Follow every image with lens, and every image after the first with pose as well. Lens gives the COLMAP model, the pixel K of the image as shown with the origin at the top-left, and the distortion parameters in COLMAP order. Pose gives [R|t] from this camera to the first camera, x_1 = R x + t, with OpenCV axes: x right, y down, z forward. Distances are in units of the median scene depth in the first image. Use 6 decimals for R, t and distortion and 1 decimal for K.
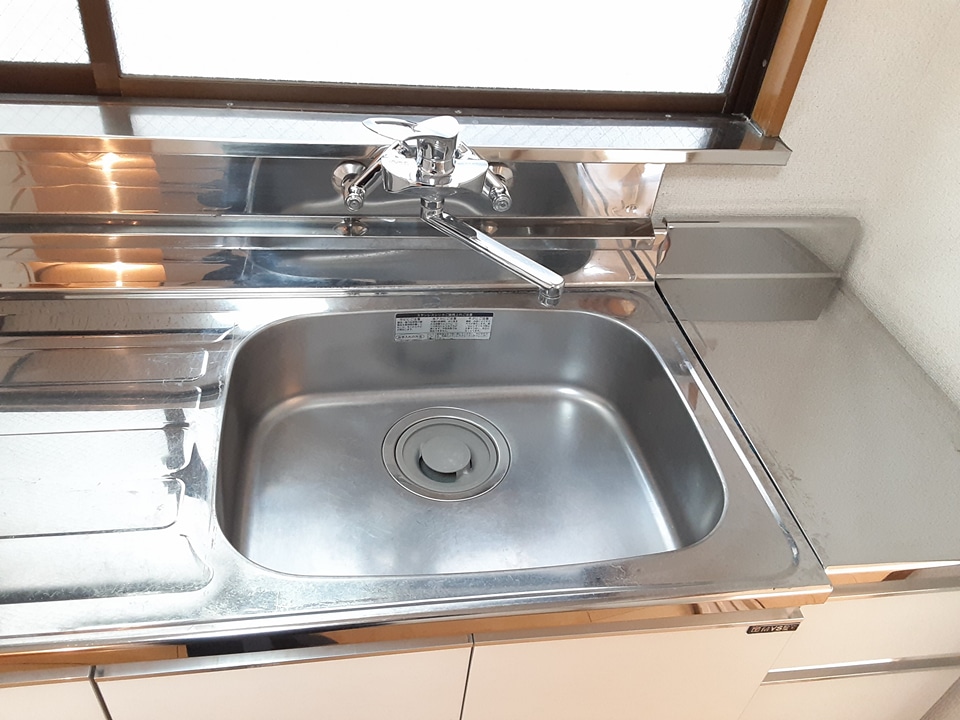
lens RADIAL K [[773.5, 0, 455.7], [0, 773.5, 360.7], [0, 0, 1]] dist [0.137773, -0.191383]
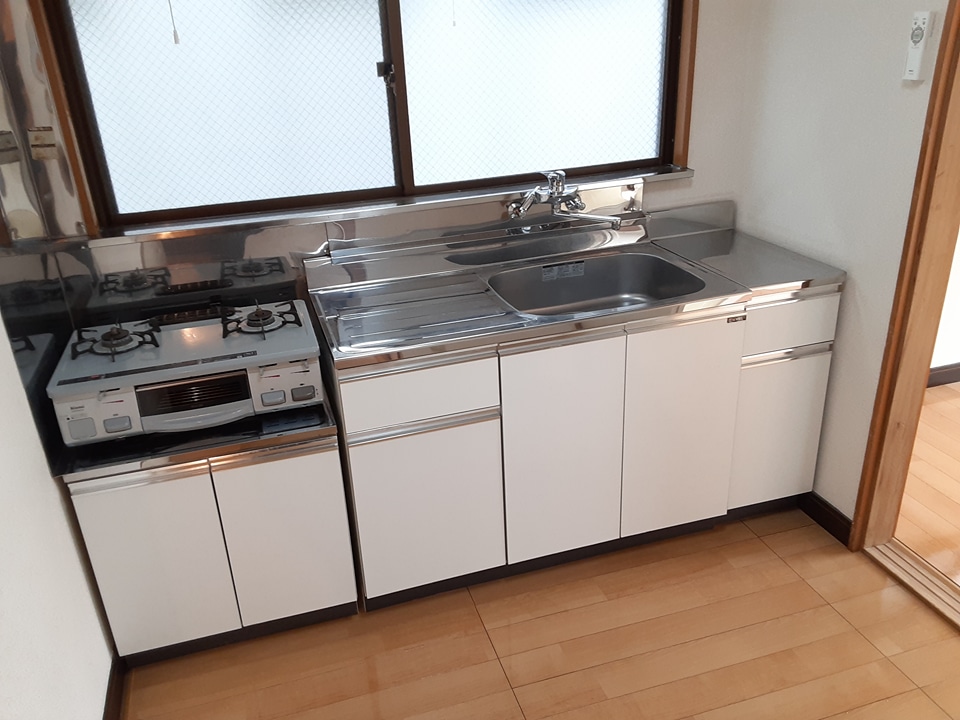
lens RADIAL K [[773.5, 0, 455.7], [0, 773.5, 360.7], [0, 0, 1]] dist [0.137773, -0.191383]
pose [[0.979571, -0.181792, 0.085980, -0.545577], [0.198421, 0.943273, -0.266204, 0.716241], [-0.032709, 0.277826, 0.960074, -1.009047]]
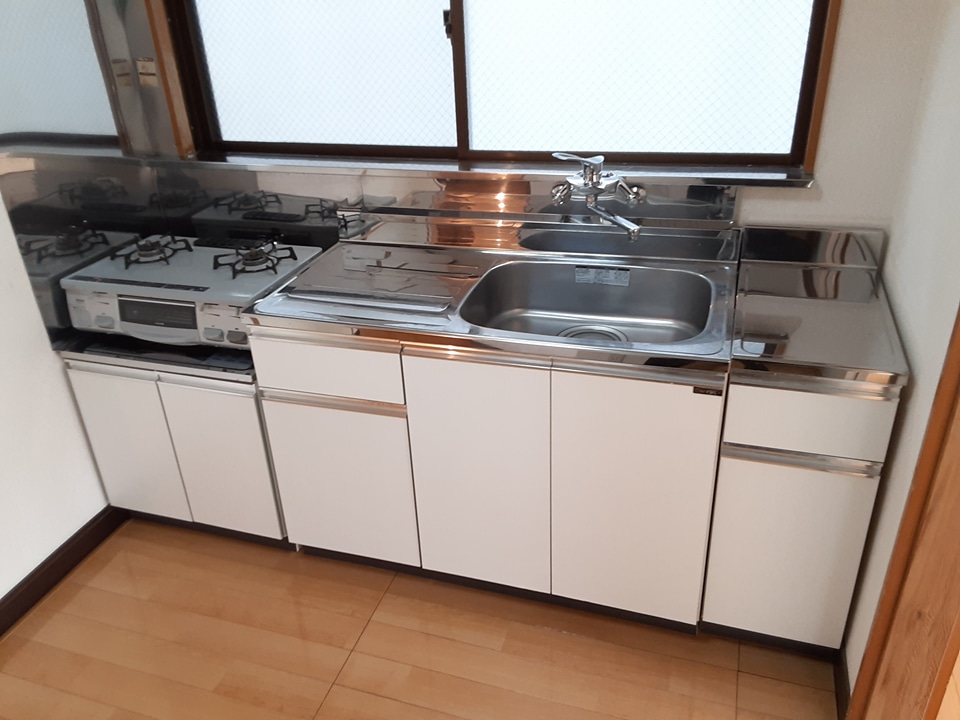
lens RADIAL K [[773.5, 0, 455.7], [0, 773.5, 360.7], [0, 0, 1]] dist [0.137773, -0.191383]
pose [[0.884101, 0.093383, -0.457871, 0.537086], [-0.190734, 0.966607, -0.171148, 0.528214], [0.426599, 0.238644, 0.872389, -0.687747]]
